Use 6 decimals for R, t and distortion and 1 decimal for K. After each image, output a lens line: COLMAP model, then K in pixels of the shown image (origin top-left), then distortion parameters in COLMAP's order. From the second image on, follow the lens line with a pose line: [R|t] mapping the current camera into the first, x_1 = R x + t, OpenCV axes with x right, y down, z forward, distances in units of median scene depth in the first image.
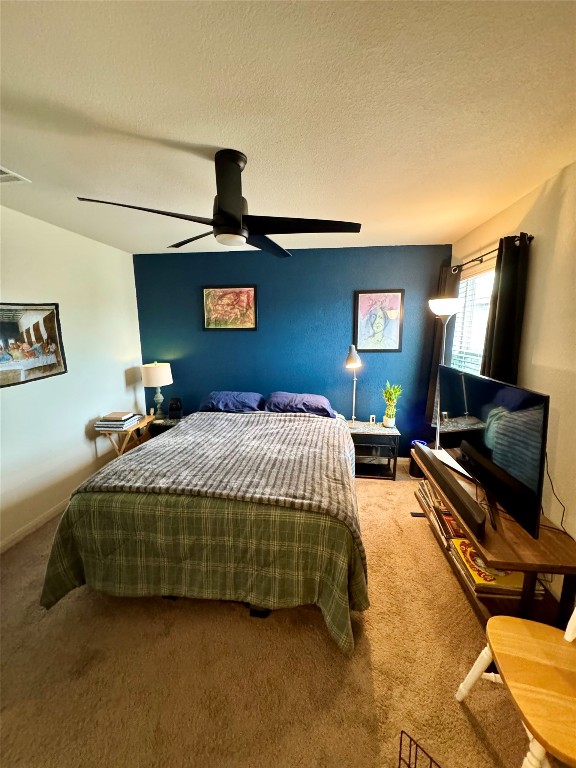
lens RADIAL K [[305.8, 0, 292.1], [0, 305.8, 385.9], [0, 0, 1]] dist [-0.003523, 0.001041]
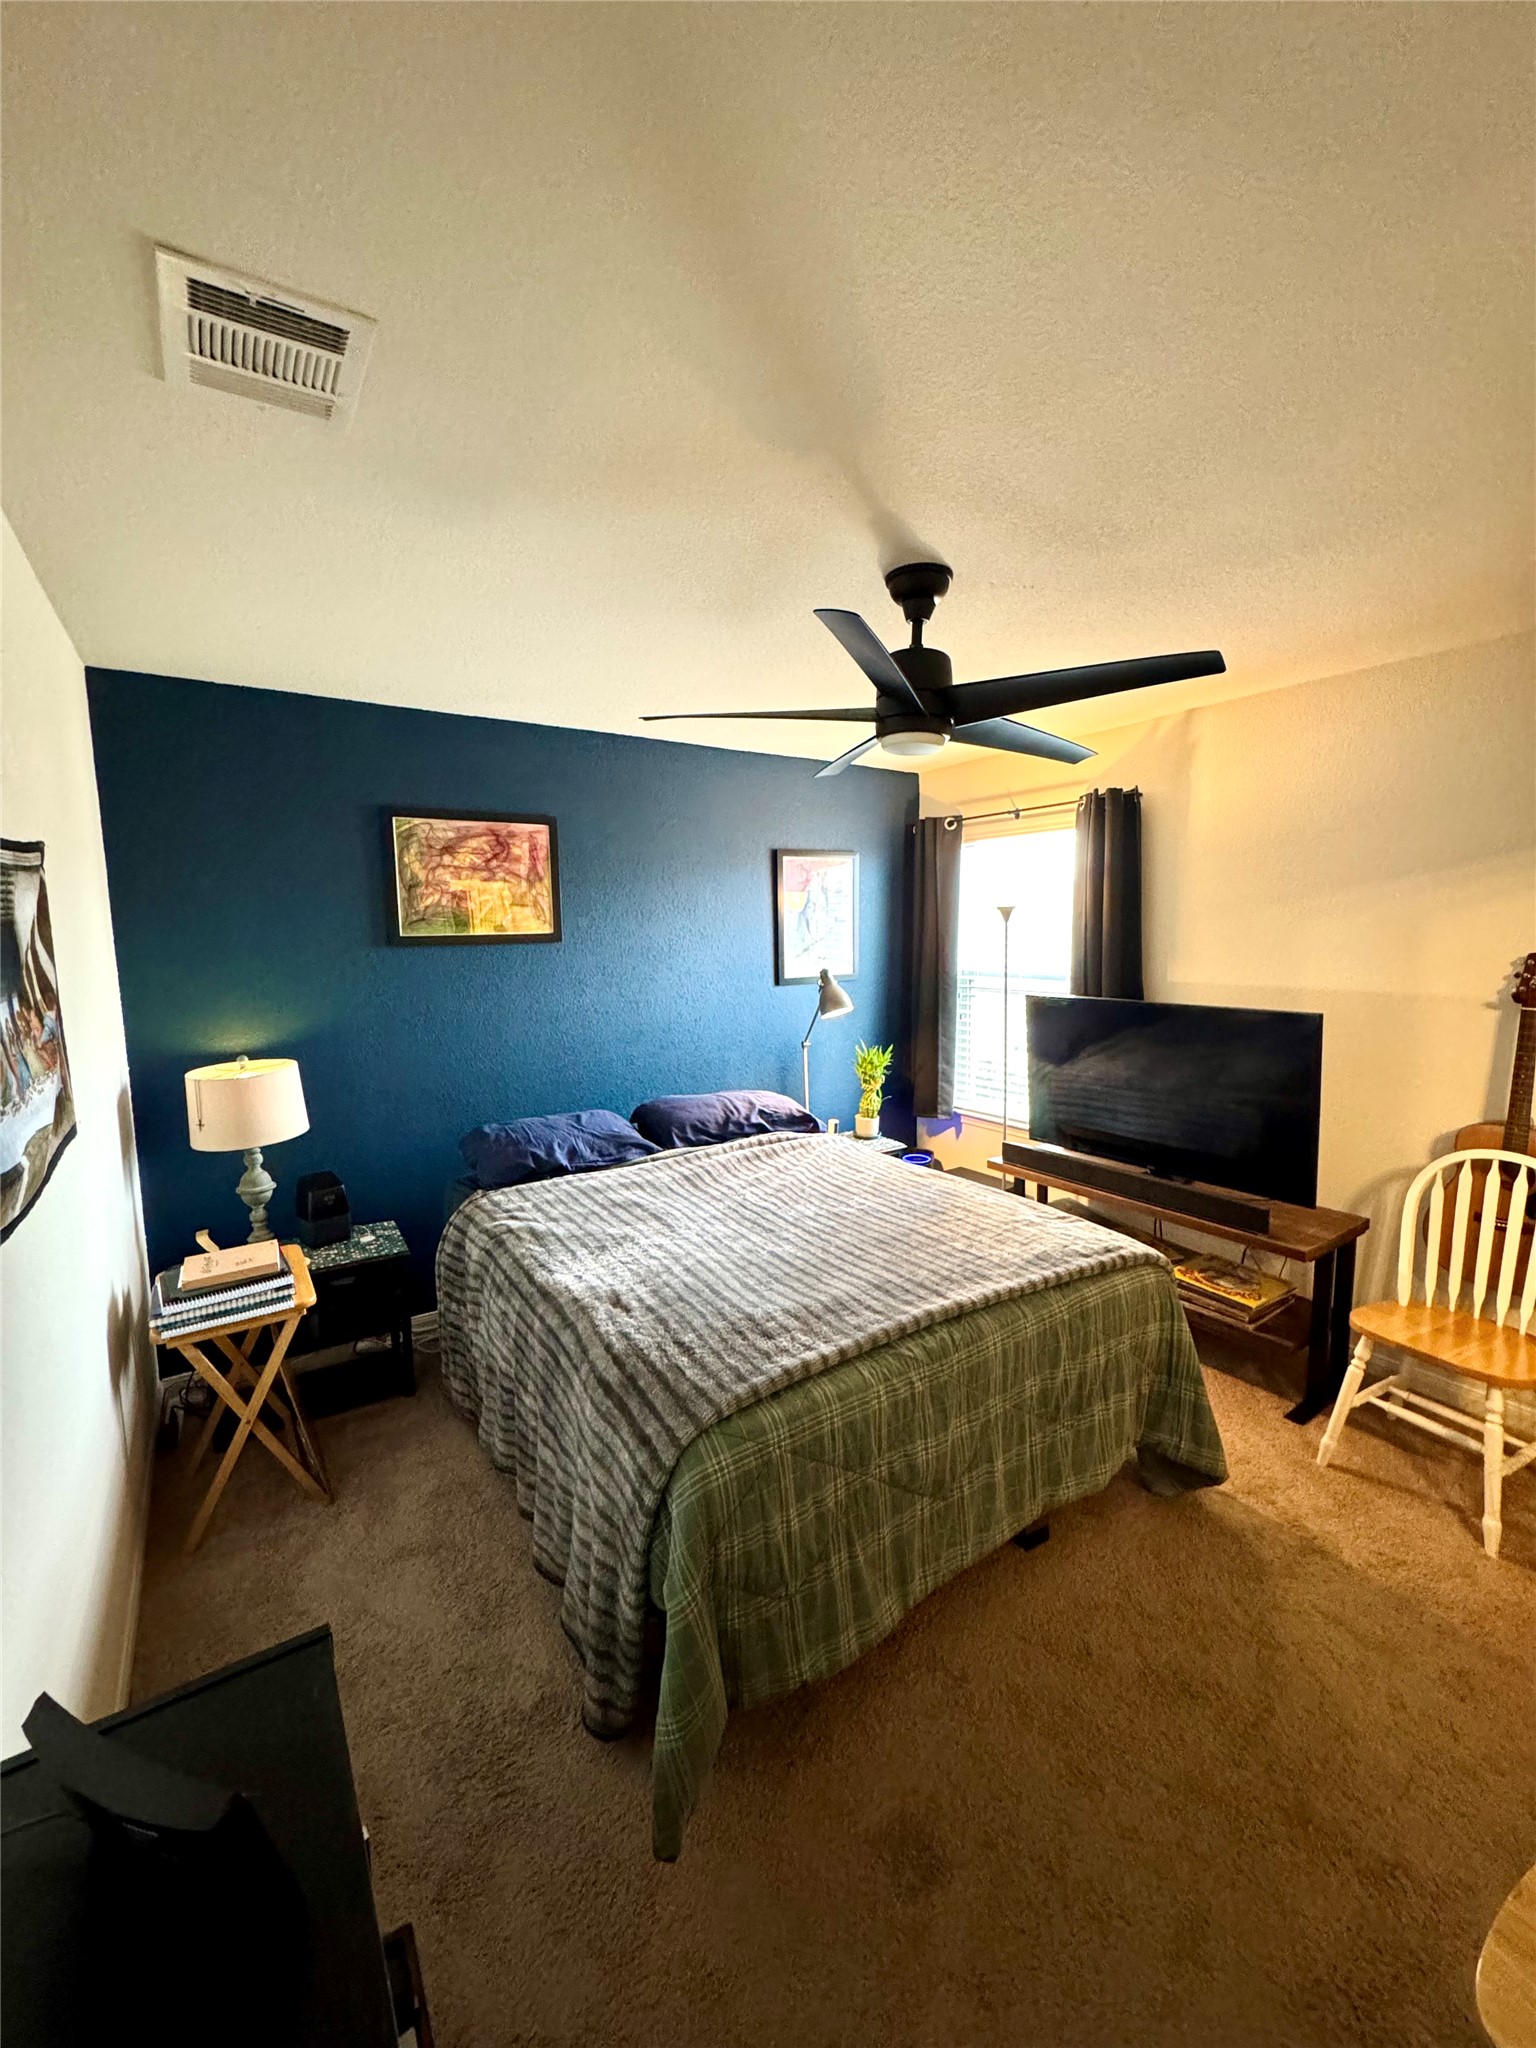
lens RADIAL K [[815.4, 0, 776.5], [0, 815.4, 1025.4], [0, 0, 1]] dist [-0.003523, 0.001041]
pose [[0.755618, -0.087847, 0.649095, -0.636525], [0.131459, 0.991141, -0.018894, -0.033936], [-0.641685, 0.099607, 0.760473, 0.124112]]
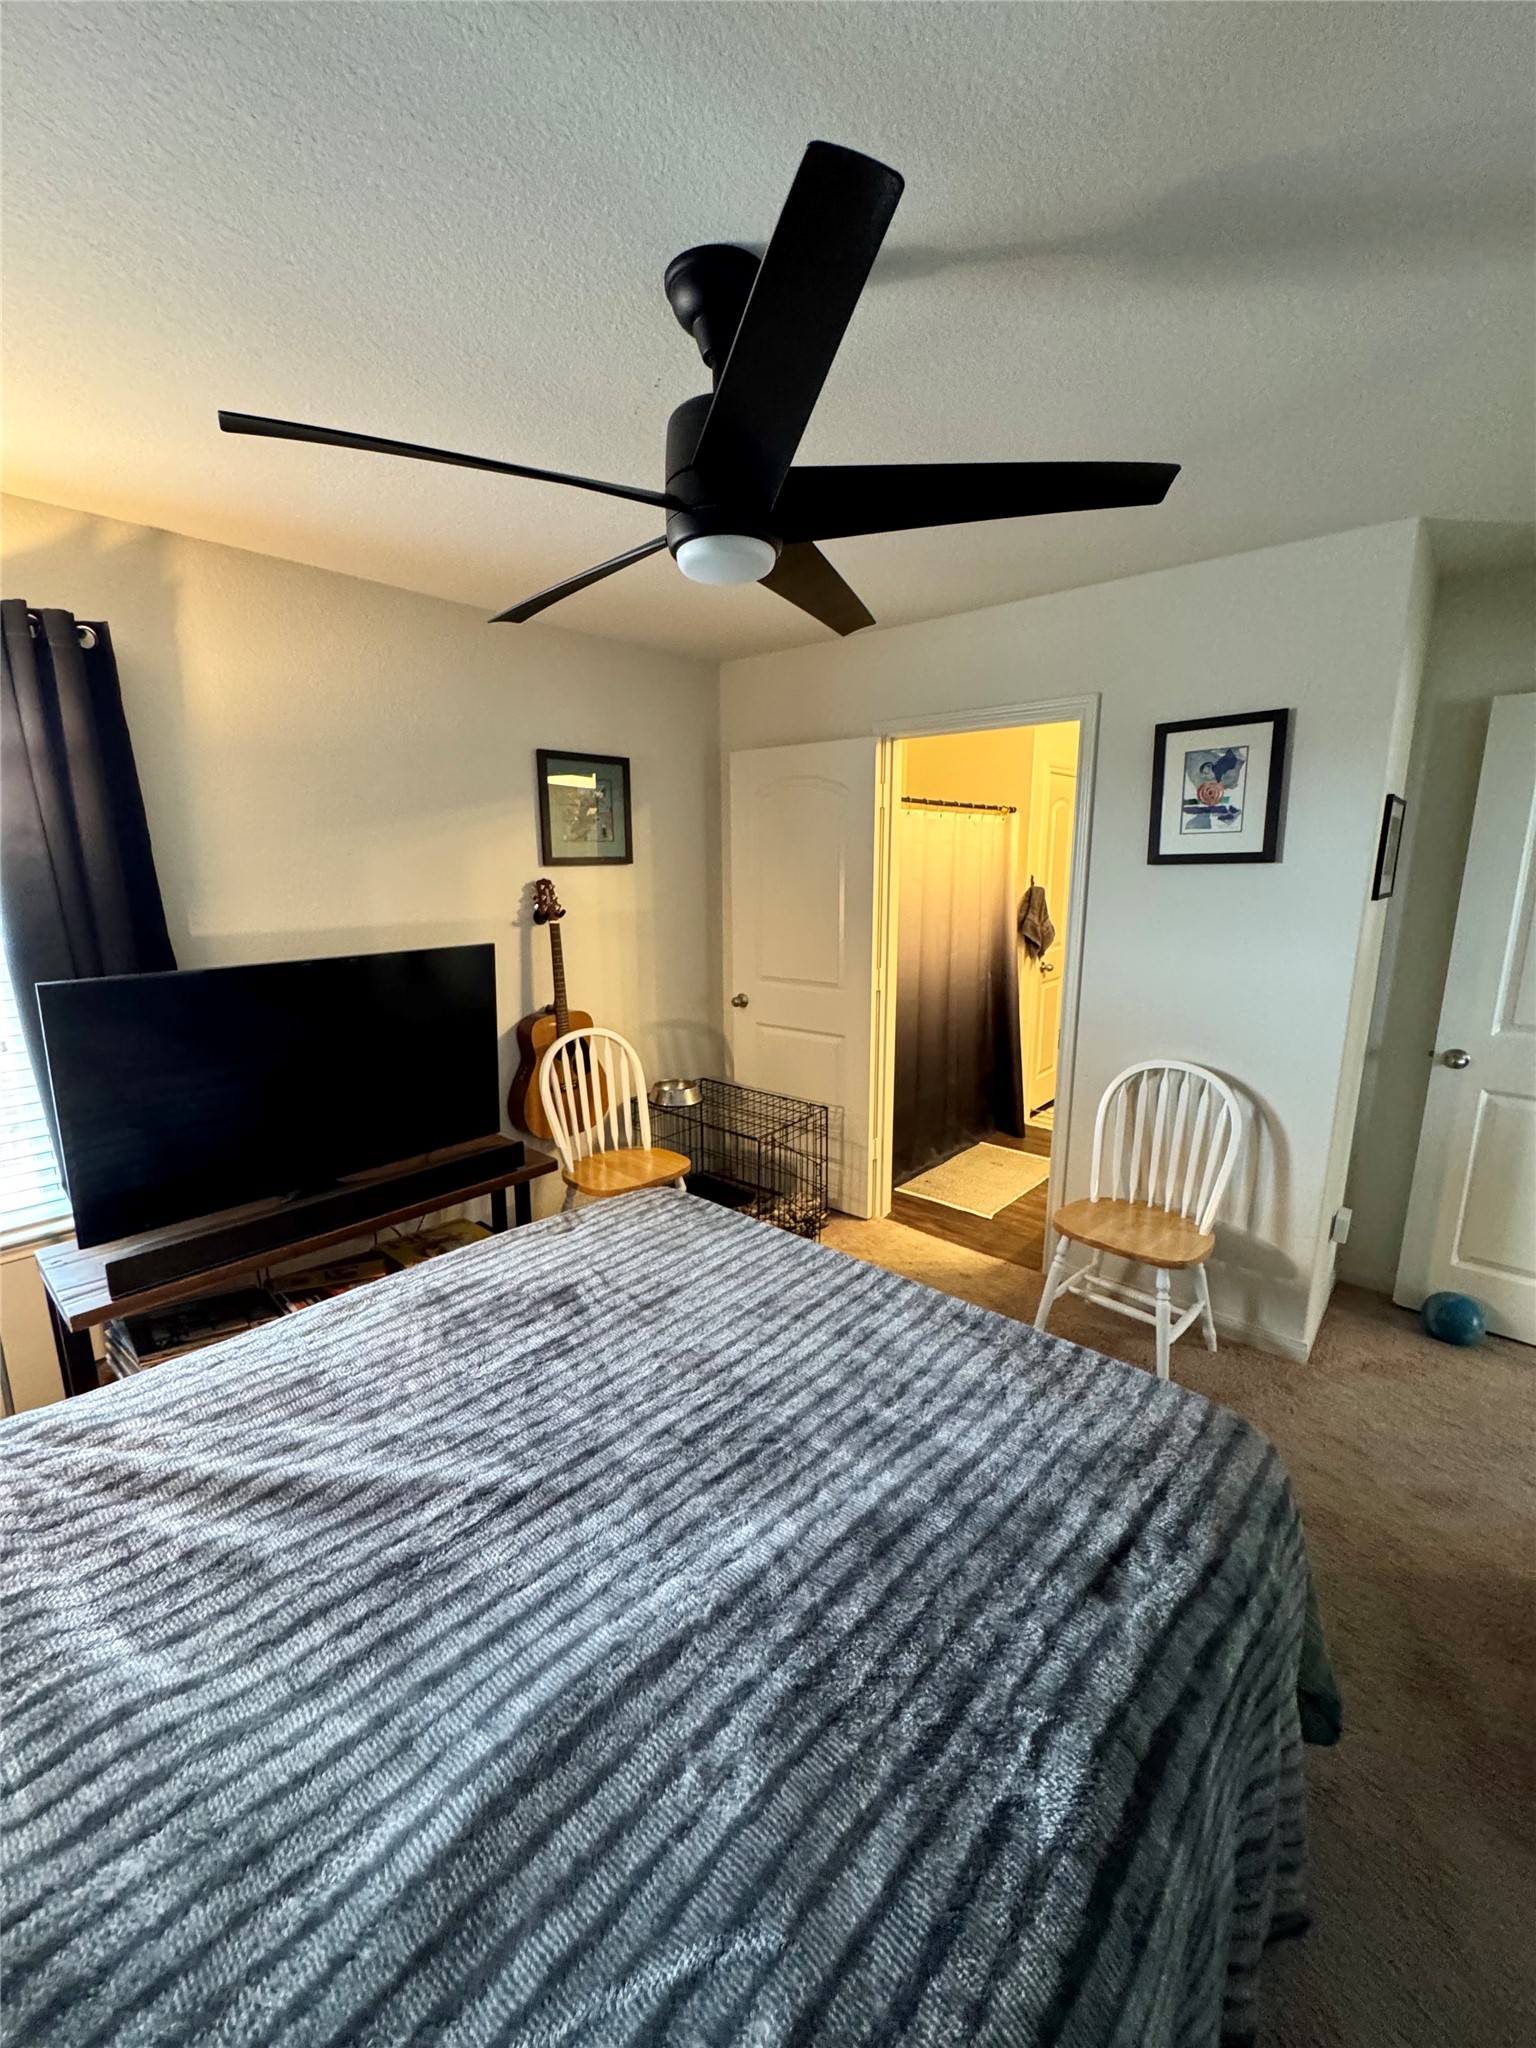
lens RADIAL K [[815.4, 0, 770.2], [0, 815.4, 1026.0], [0, 0, 1]] dist [-0.003523, 0.001041]
pose [[-0.821469, -0.113646, 0.558814, -0.392058], [0.104661, 0.933248, 0.343649, -0.172055], [-0.560567, 0.340783, -0.754740, 0.919604]]
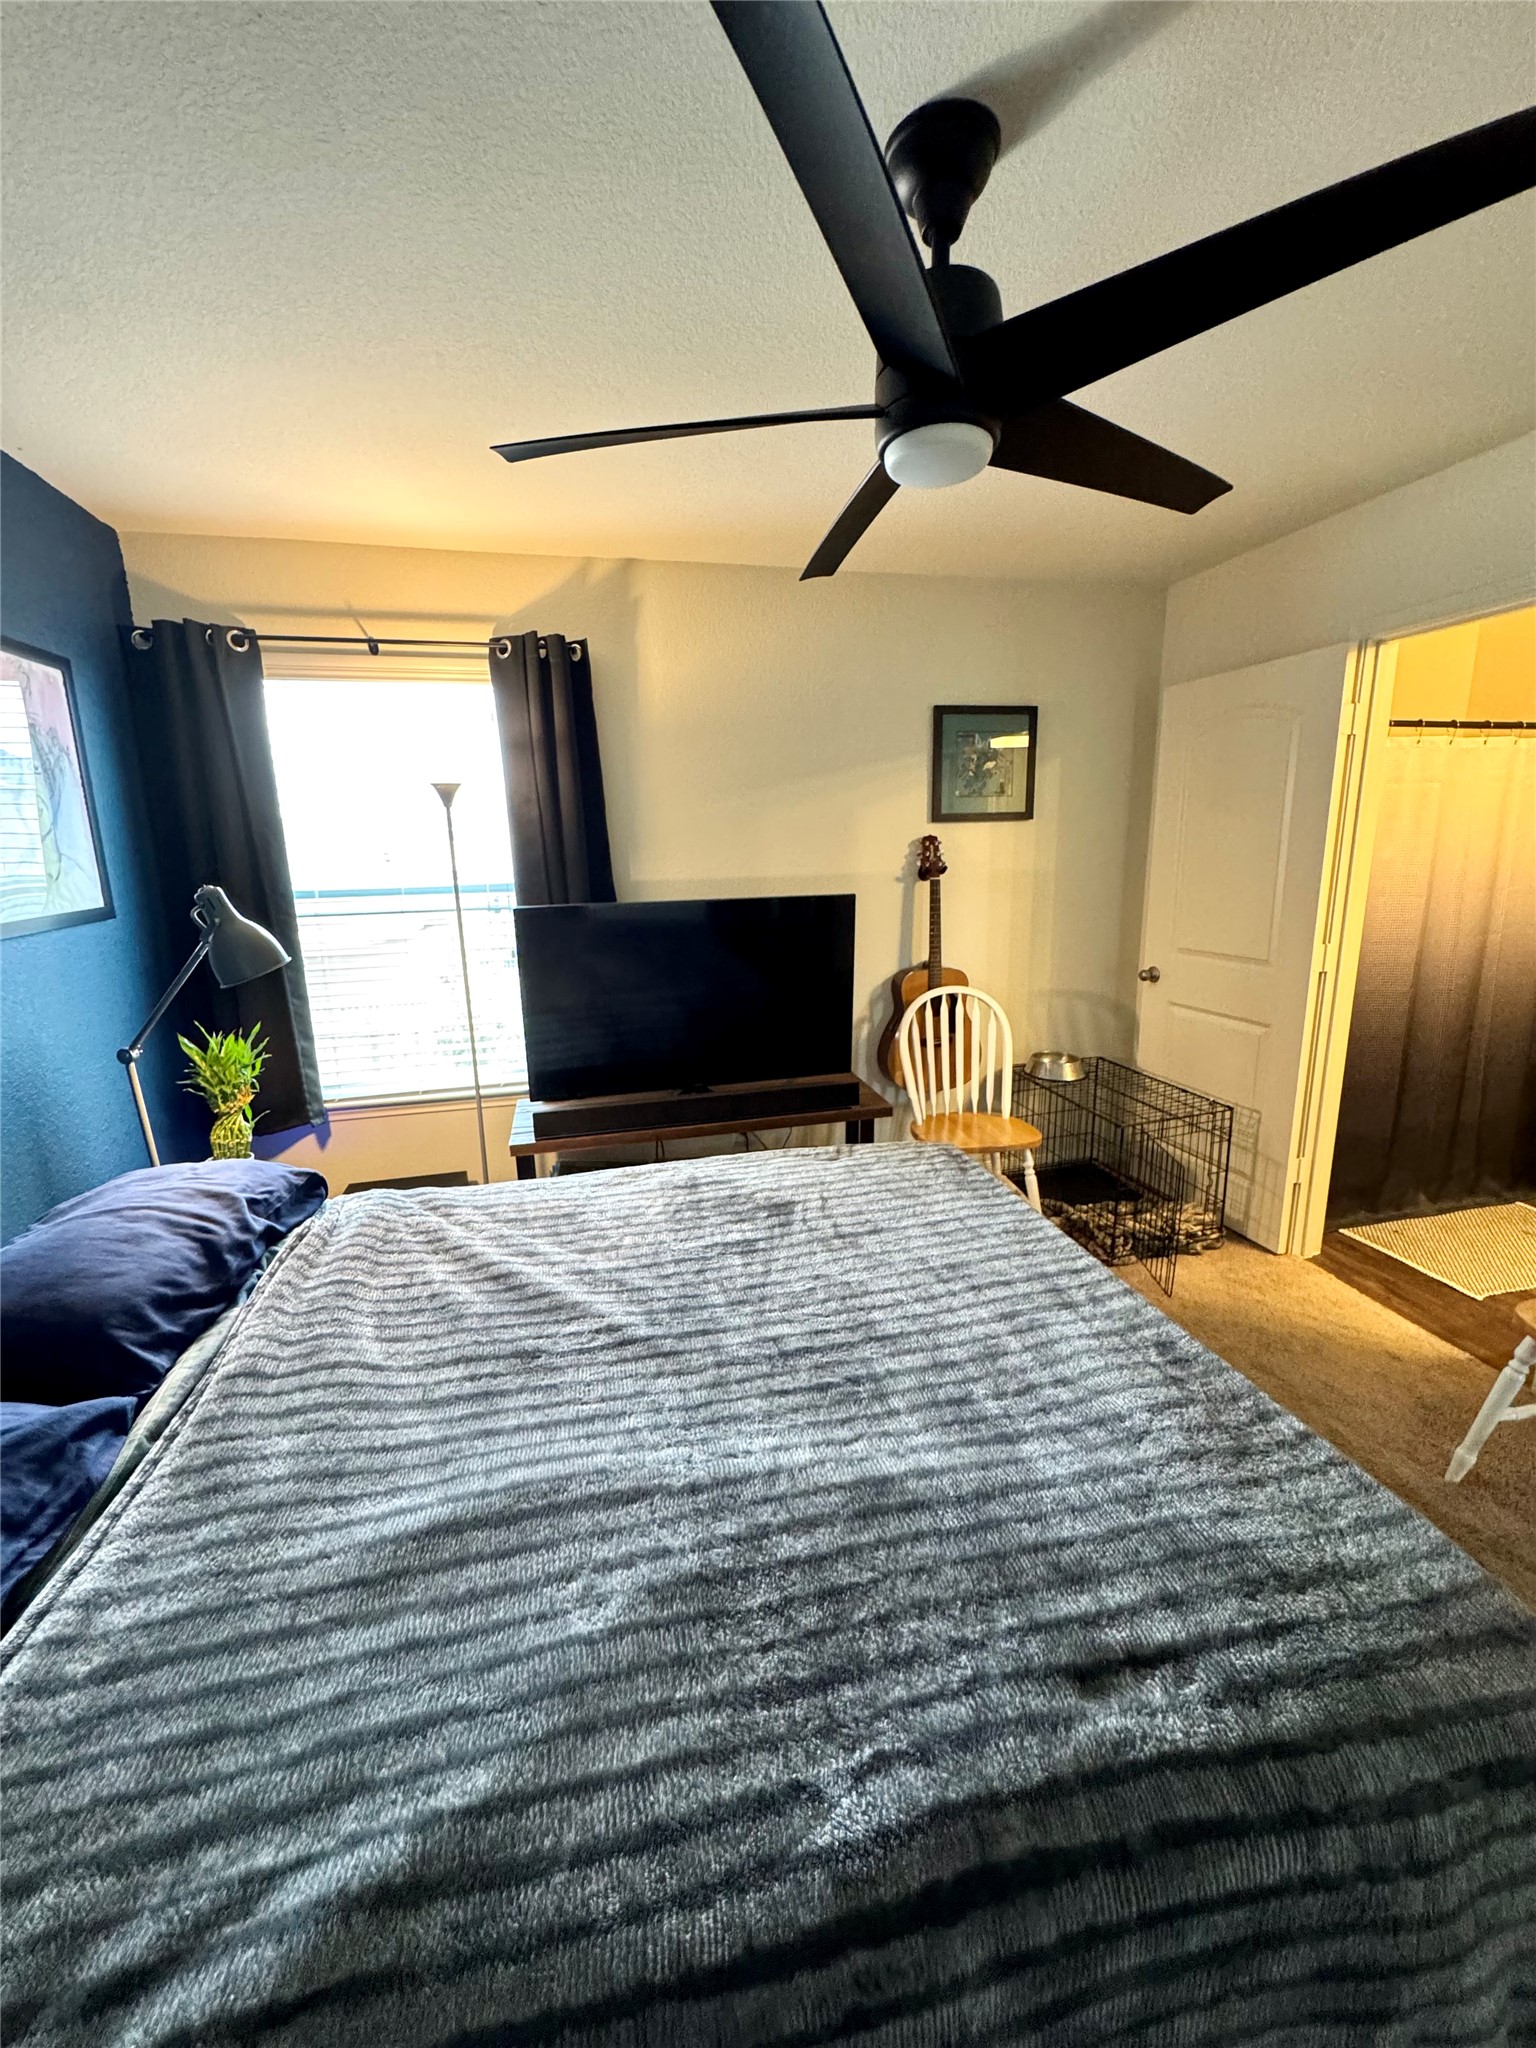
lens RADIAL K [[815.4, 0, 769.3], [0, 815.4, 1024.8], [0, 0, 1]] dist [-0.003523, 0.001041]
pose [[-0.343161, -0.200380, 0.917654, -0.496912], [0.190458, 0.941839, 0.276884, -0.121149], [-0.919764, 0.269790, -0.285038, 0.792417]]
